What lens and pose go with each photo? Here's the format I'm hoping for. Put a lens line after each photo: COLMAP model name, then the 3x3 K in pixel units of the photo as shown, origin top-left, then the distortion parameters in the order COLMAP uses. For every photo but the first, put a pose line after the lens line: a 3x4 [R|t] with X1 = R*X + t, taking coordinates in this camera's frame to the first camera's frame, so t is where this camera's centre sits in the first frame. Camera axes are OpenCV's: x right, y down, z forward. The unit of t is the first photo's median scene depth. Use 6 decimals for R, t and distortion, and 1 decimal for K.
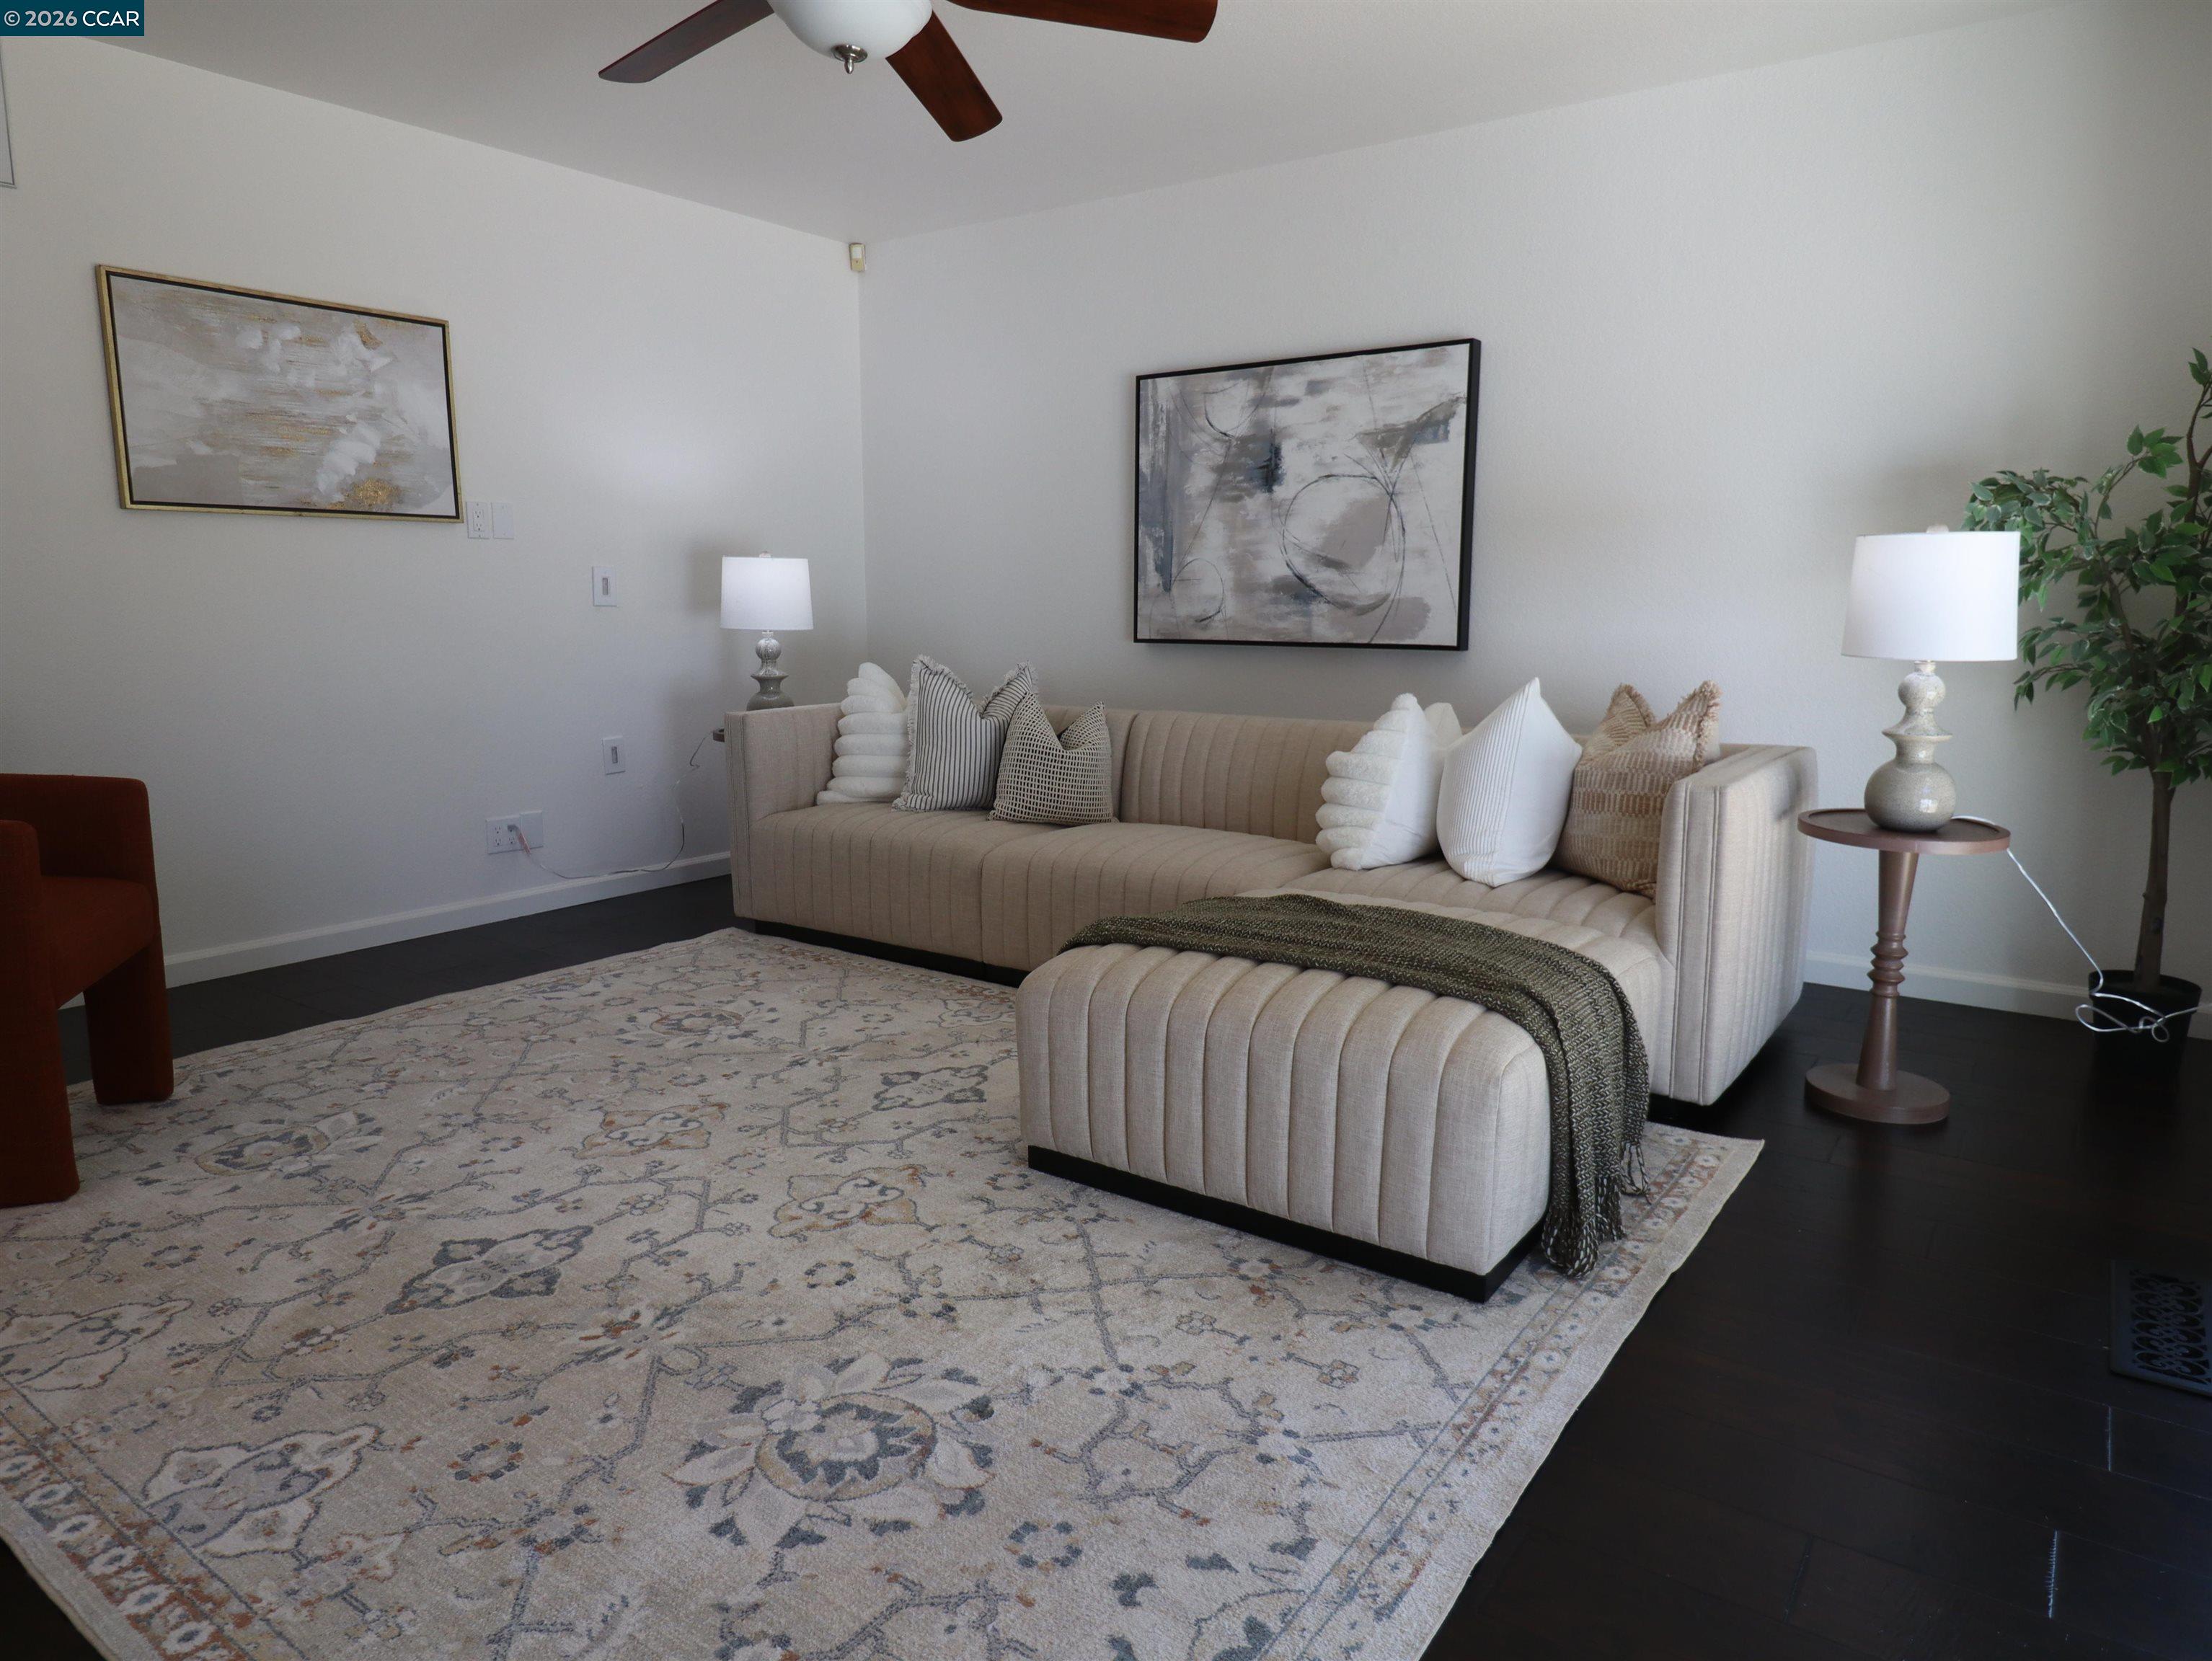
lens RADIAL K [[1366.0, 0, 1134.6], [0, 1366.0, 802.5], [0, 0, 1]] dist [0.012174, -0.016591]
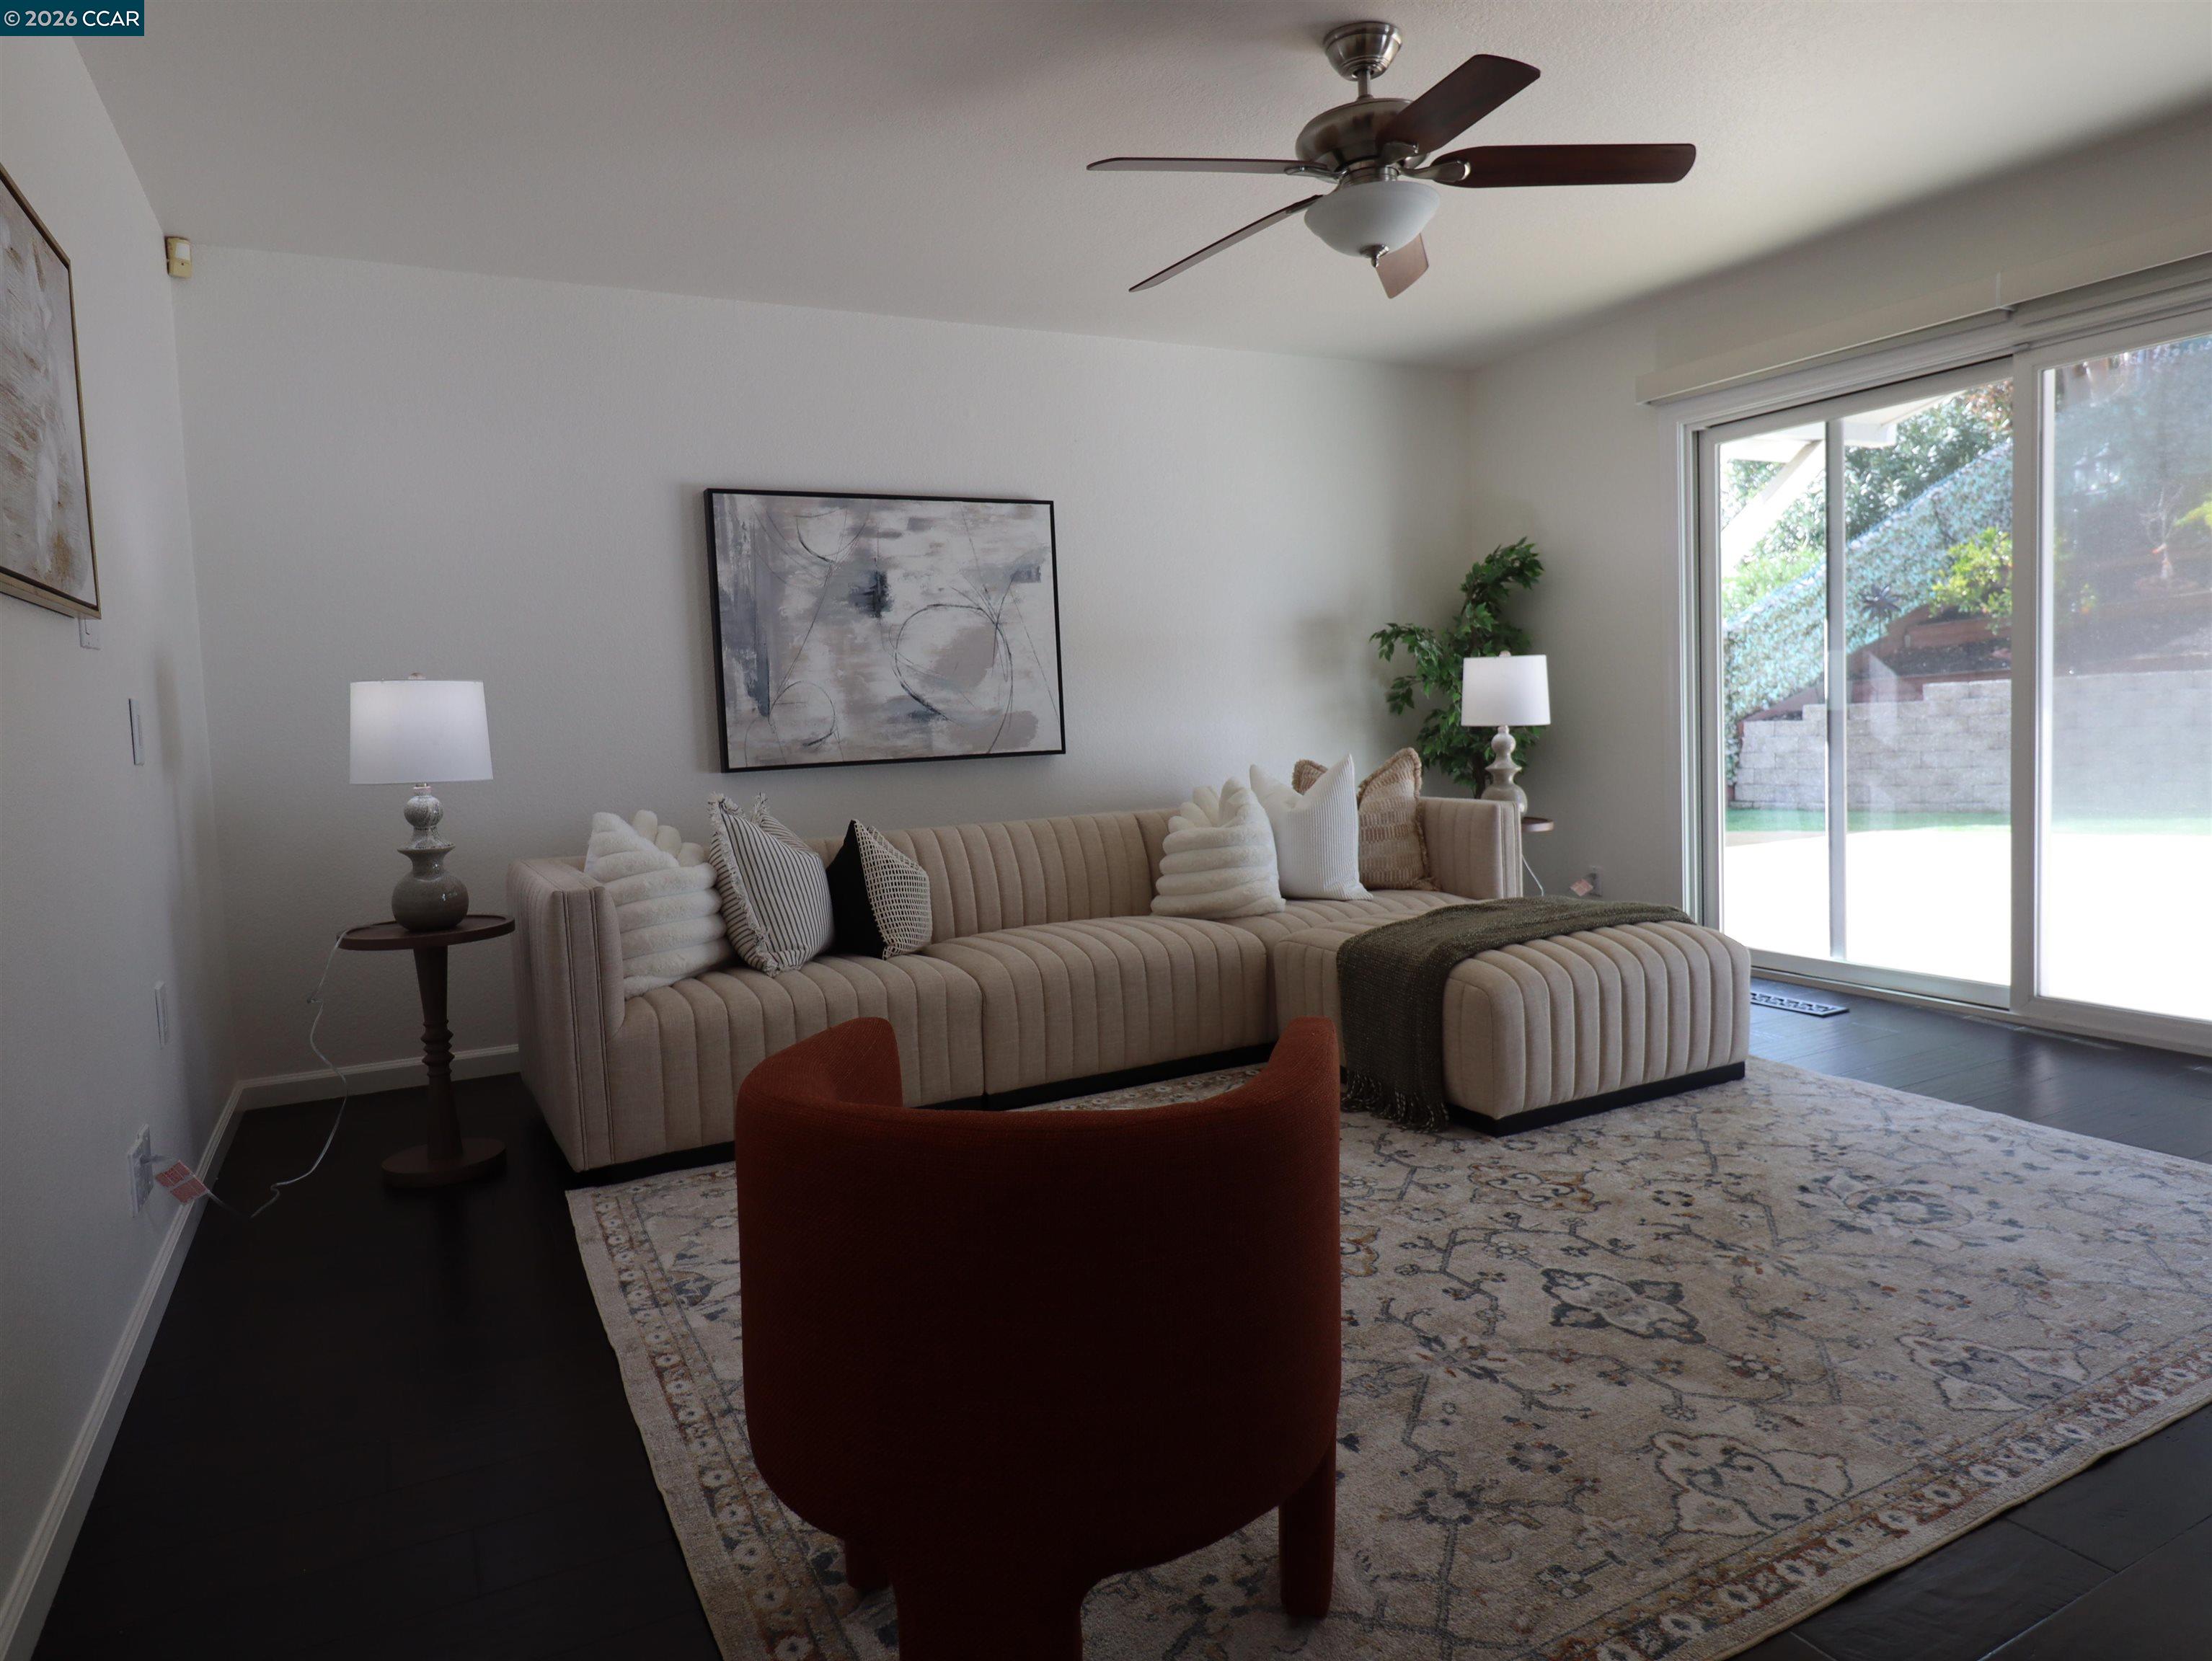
lens RADIAL K [[1366.0, 0, 1134.6], [0, 1366.0, 802.5], [0, 0, 1]] dist [0.012174, -0.016591]
pose [[0.457130, -0.082404, 0.885574, -1.138544], [0.173144, 0.984894, 0.002269, -0.086491], [-0.872384, 0.152295, 0.464492, 0.560638]]
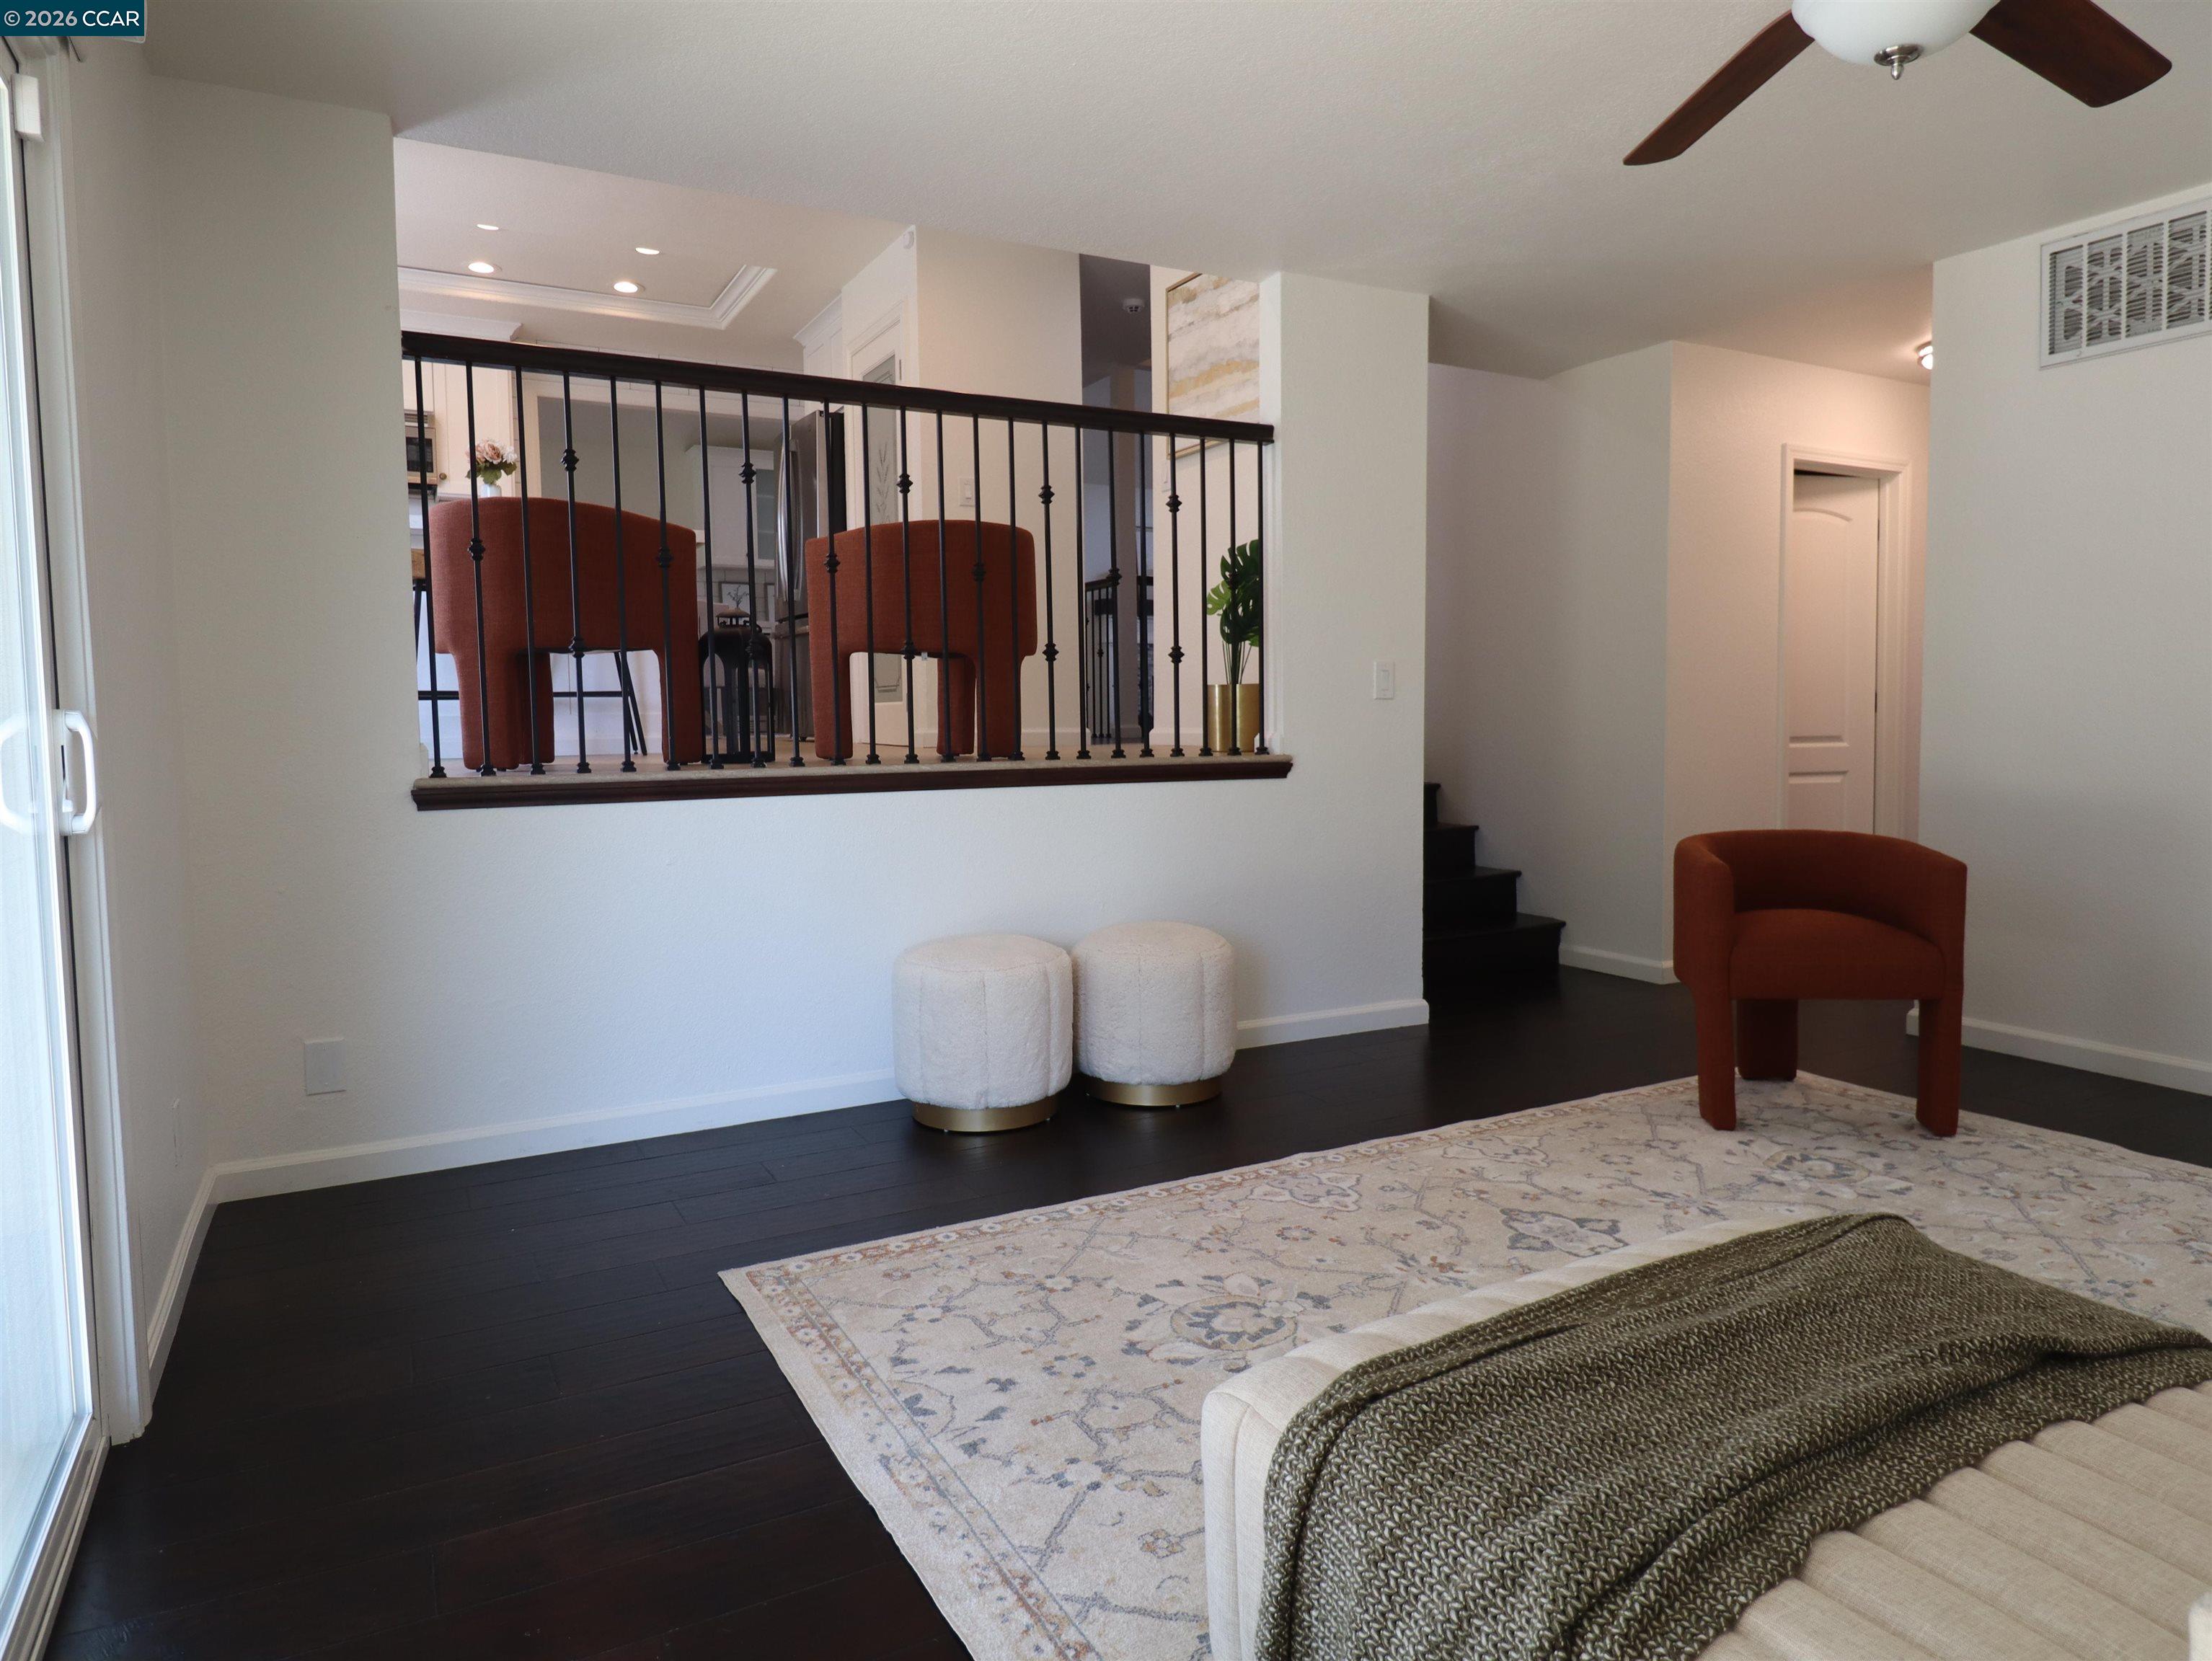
lens RADIAL K [[1393.8, 0, 1131.0], [0, 1393.8, 799.3], [0, 0, 1]] dist [0.007474, -0.004052]
pose [[-0.440991, 0.057831, -0.895647, 0.616433], [-0.120222, 0.985122, 0.122803, -0.122953], [0.889423, 0.161831, -0.427477, 0.821817]]
